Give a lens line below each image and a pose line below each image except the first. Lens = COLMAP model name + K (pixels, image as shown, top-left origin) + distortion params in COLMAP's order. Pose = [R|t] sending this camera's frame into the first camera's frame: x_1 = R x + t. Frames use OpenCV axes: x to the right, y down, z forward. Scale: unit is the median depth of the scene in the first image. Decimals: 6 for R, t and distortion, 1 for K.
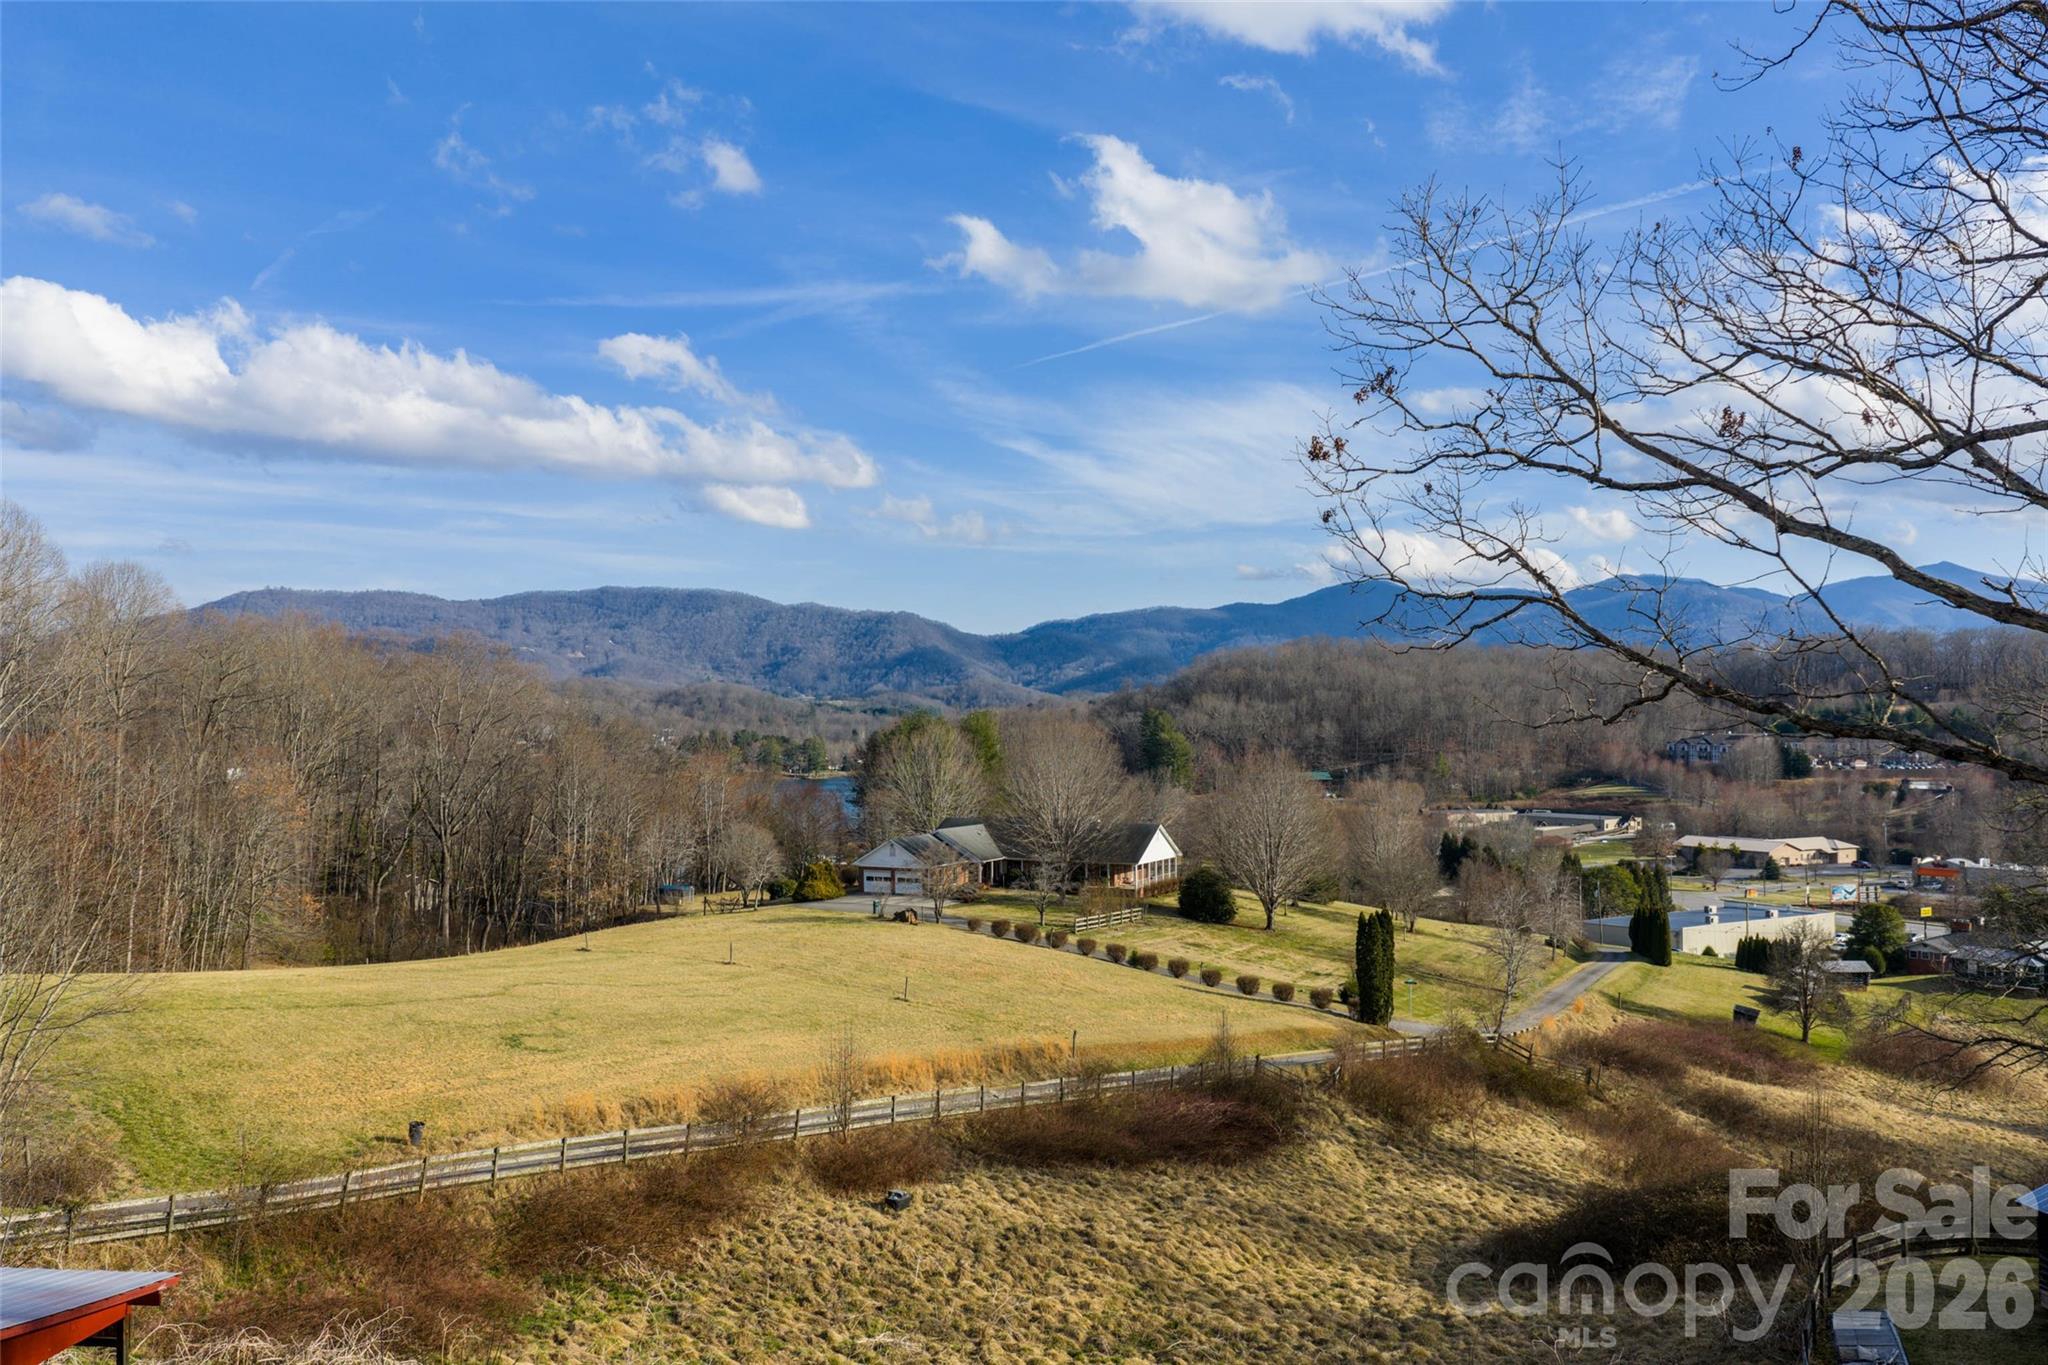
lens RADIAL K [[1701.5, 0, 1021.4], [0, 1701.5, 686.8], [0, 0, 1]] dist [0.028392, -0.032597]
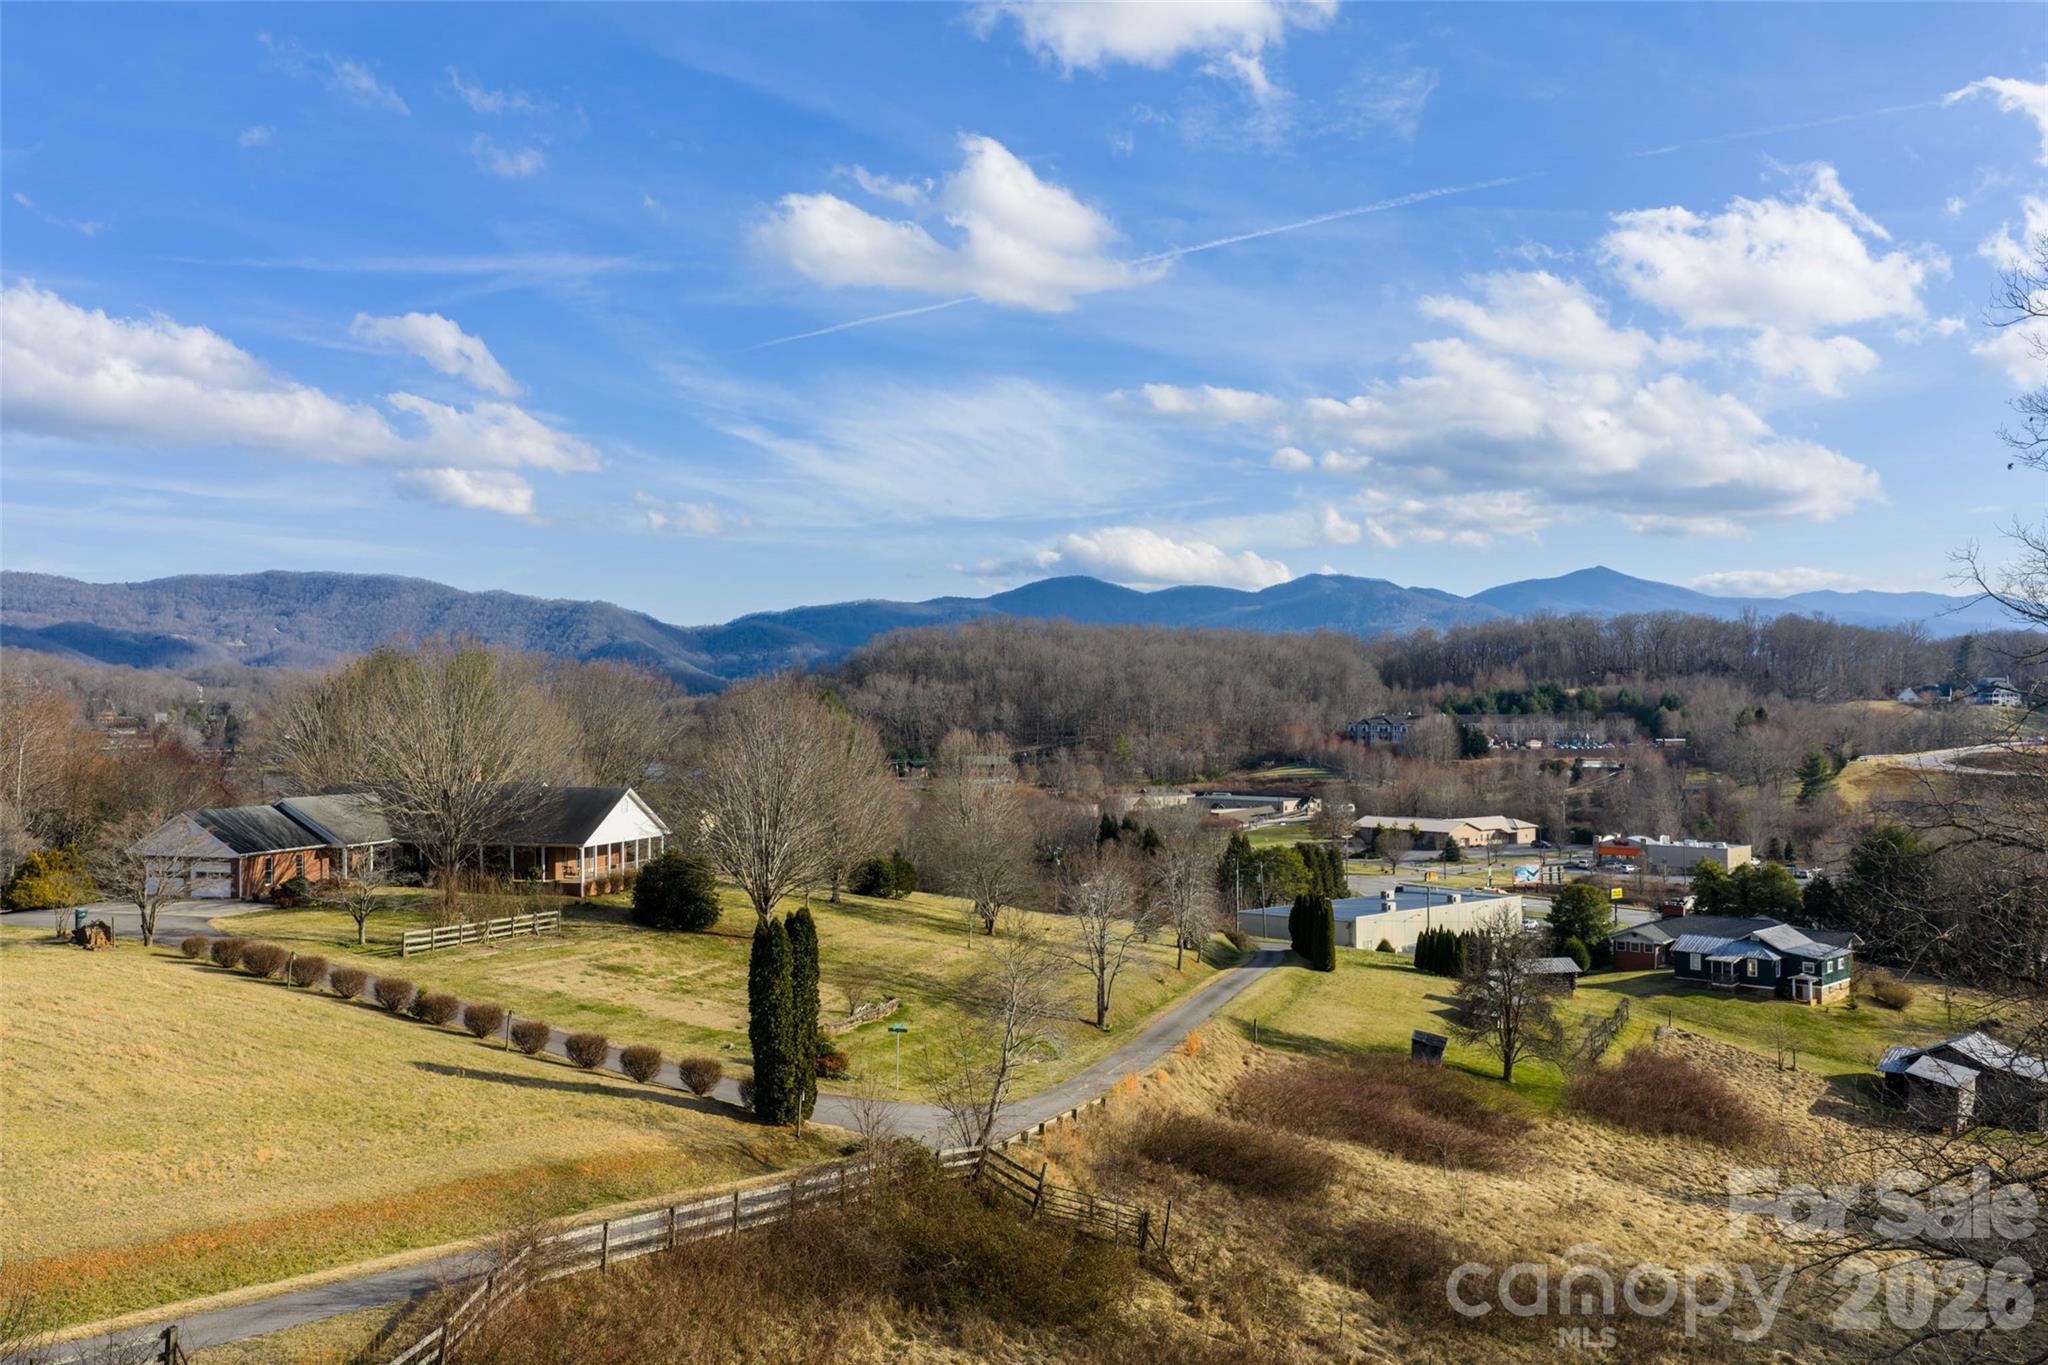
lens RADIAL K [[1708.0, 0, 1021.0], [0, 1708.0, 688.7], [0, 0, 1]] dist [0.034011, -0.023407]
pose [[0.985681, 0.002369, 0.168602, 0.047156], [-0.003105, 0.999987, 0.004097, 0.014535], [-0.168590, -0.004562, 0.985676, 0.113073]]
